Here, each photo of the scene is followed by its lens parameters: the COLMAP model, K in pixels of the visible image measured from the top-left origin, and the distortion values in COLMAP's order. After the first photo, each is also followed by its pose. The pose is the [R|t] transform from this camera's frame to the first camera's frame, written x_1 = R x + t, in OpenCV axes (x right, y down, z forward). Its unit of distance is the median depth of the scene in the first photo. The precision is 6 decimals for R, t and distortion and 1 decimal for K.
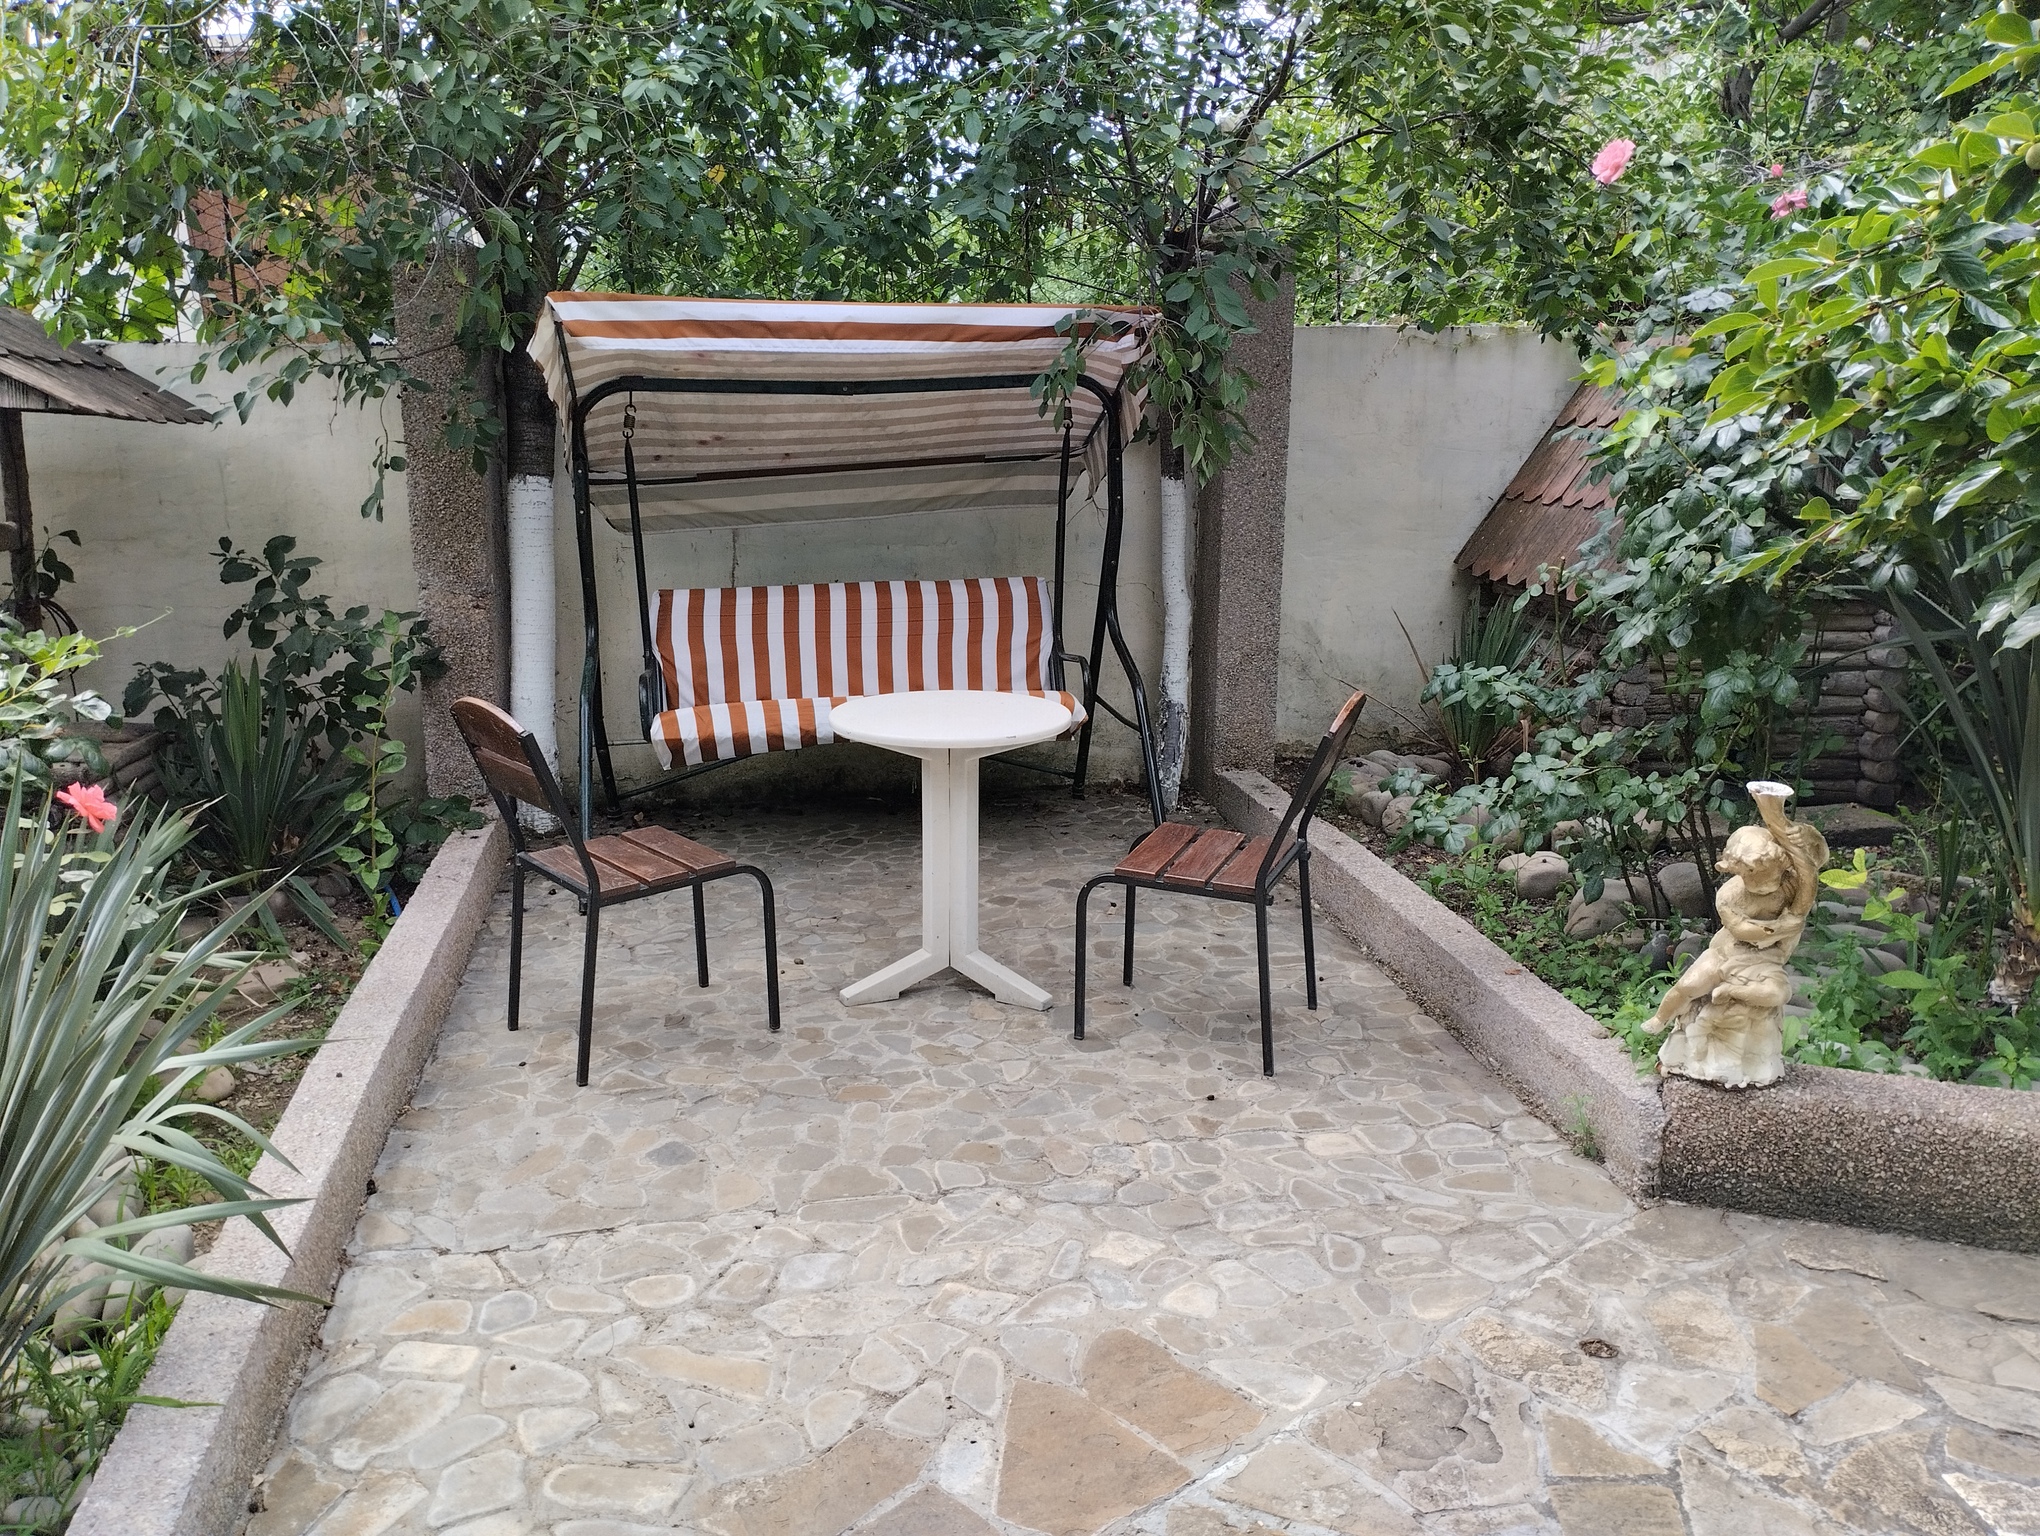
lens RADIAL K [[1685.6, 0, 1016.5], [0, 1685.6, 756.8], [0, 0, 1]] dist [0.103891, -0.126512]
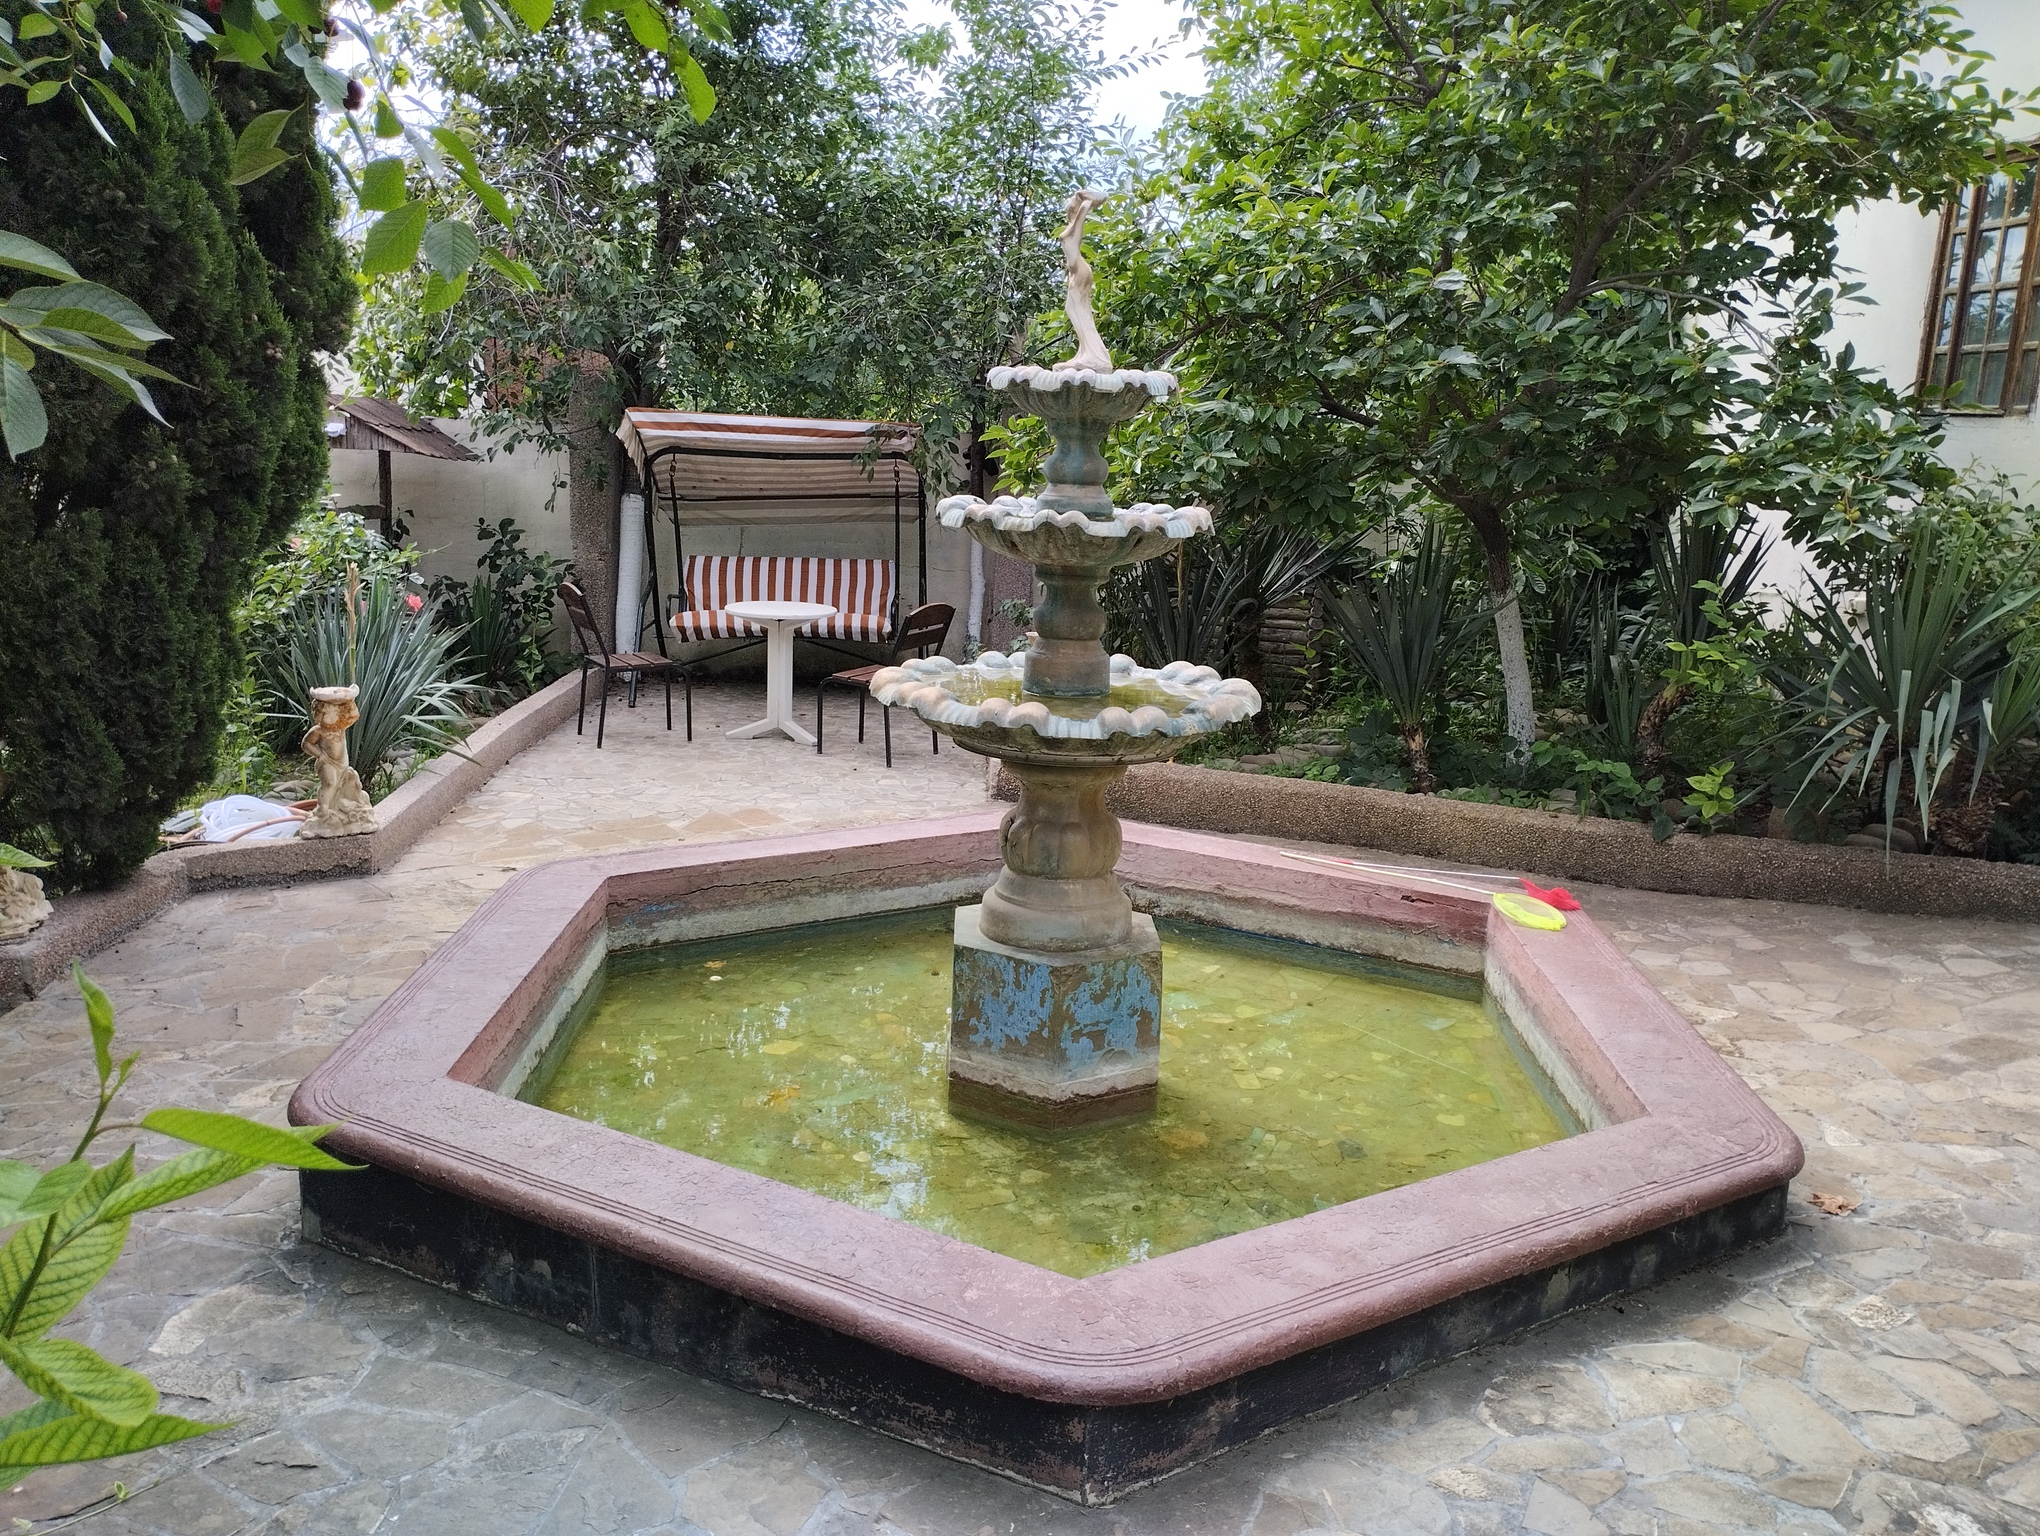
lens RADIAL K [[1685.6, 0, 1018.4], [0, 1685.6, 768.3], [0, 0, 1]] dist [0.103891, -0.126512]
pose [[0.987793, 0.066684, -0.140779, 0.467733], [-0.069365, 0.997490, -0.014219, 0.152080], [0.139477, 0.023810, 0.989939, -0.894824]]
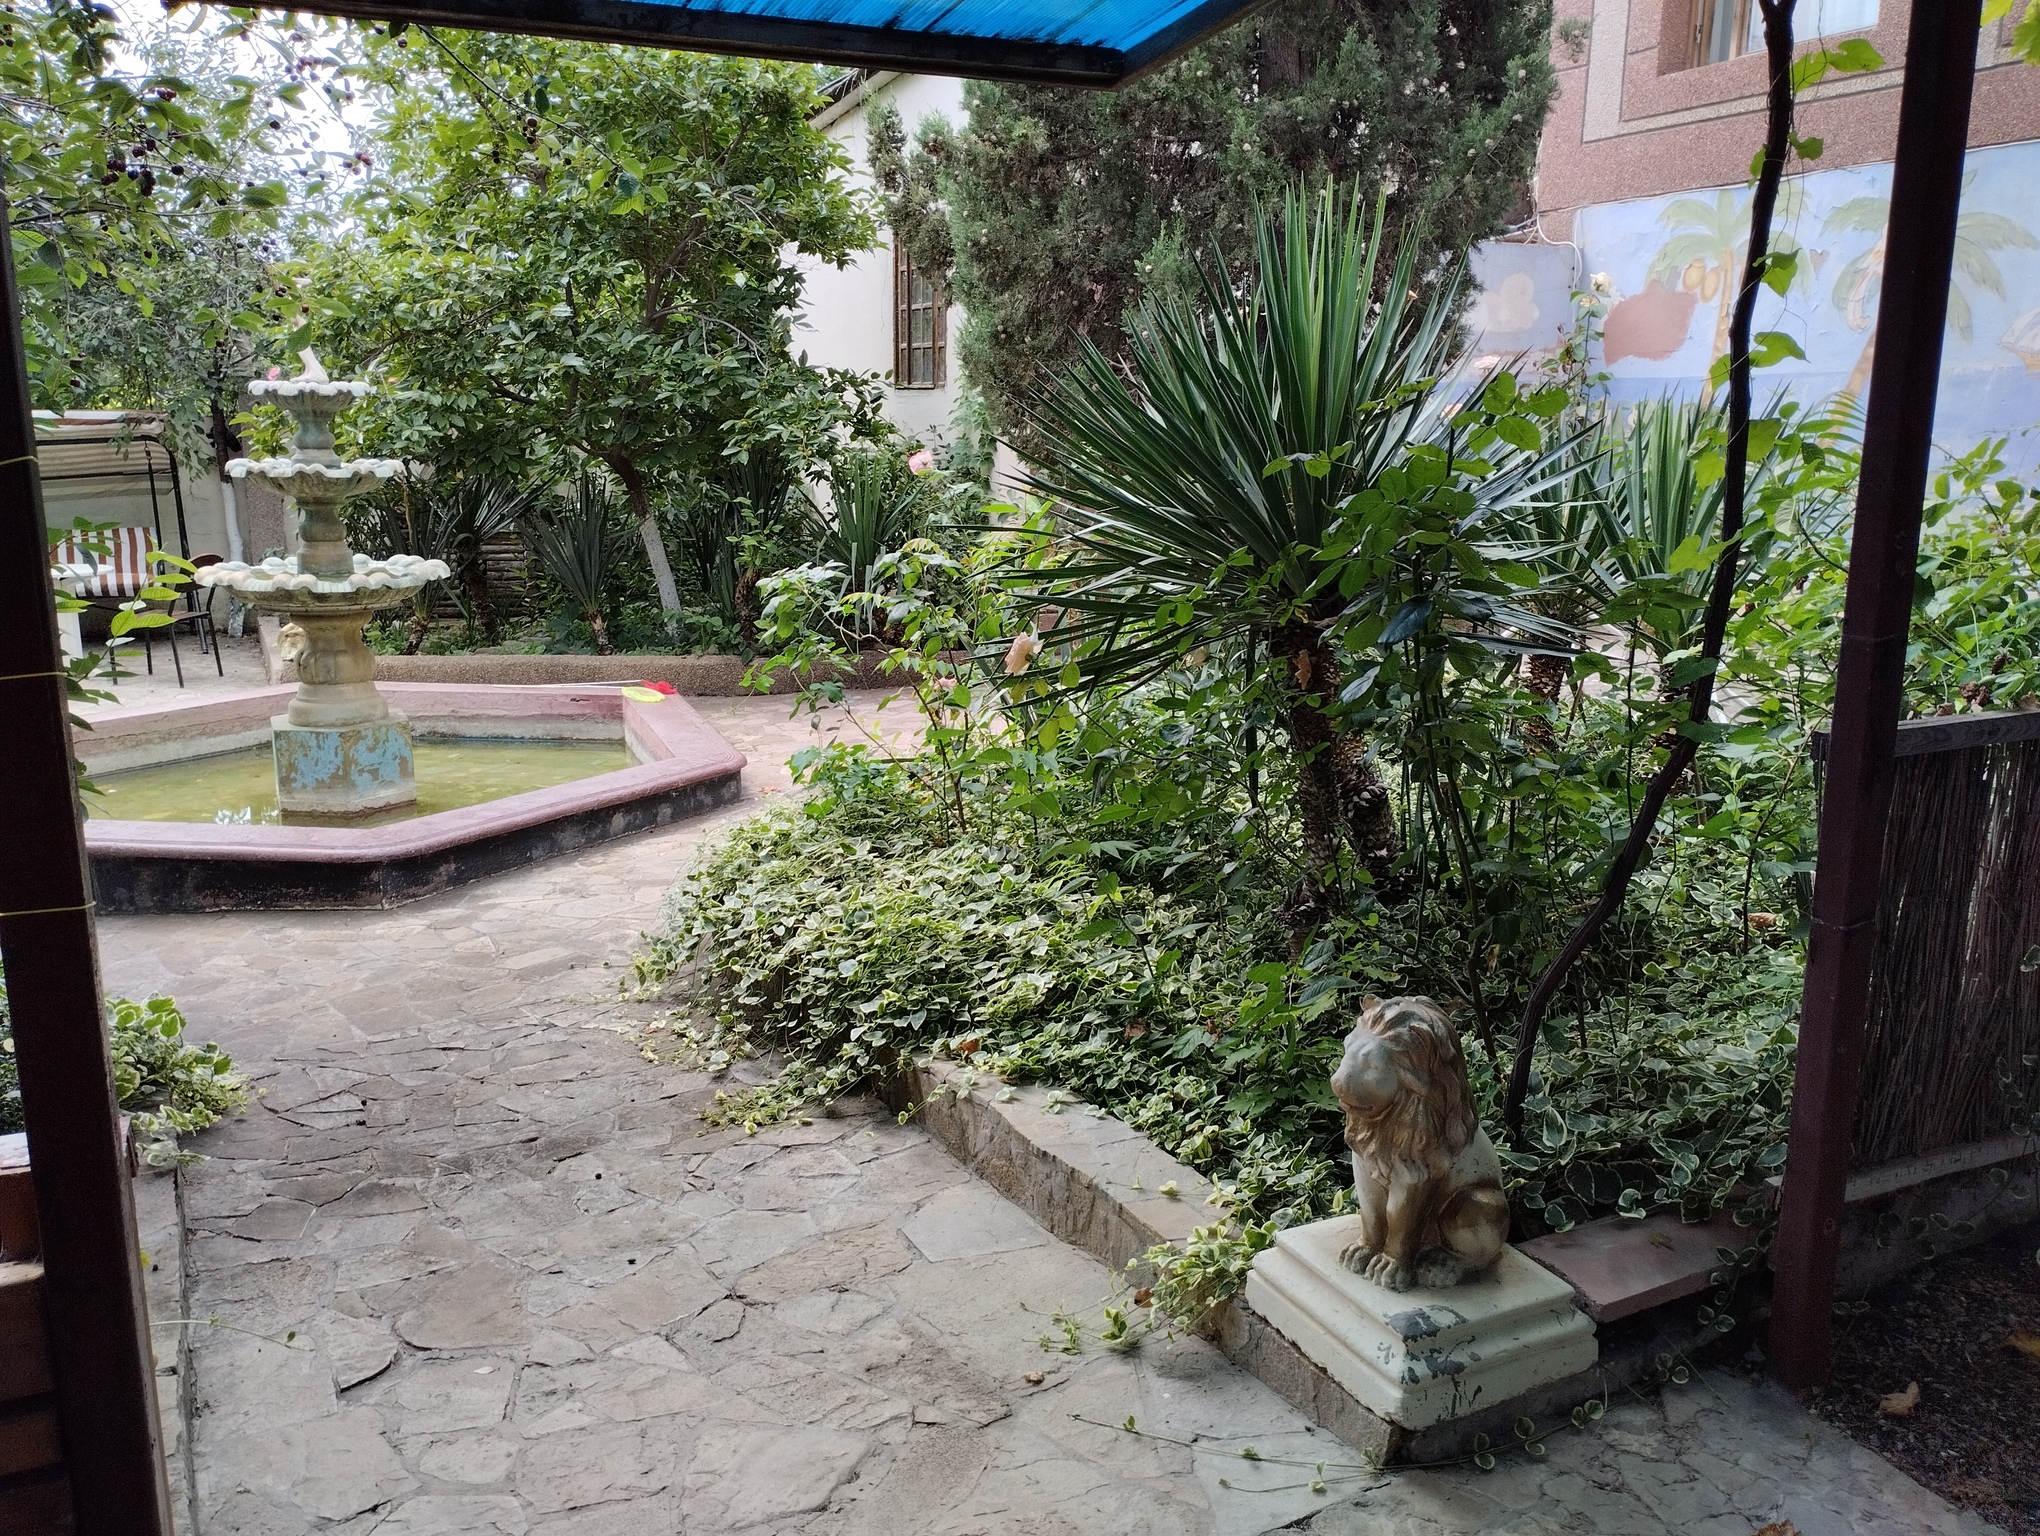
lens RADIAL K [[1685.6, 0, 1017.5], [0, 1685.6, 770.7], [0, 0, 1]] dist [0.103891, -0.126512]
pose [[0.964251, -0.055675, 0.259074, 0.544805], [0.056777, 0.998382, 0.003233, 0.287554], [-0.258835, 0.011592, 0.965852, -1.560705]]
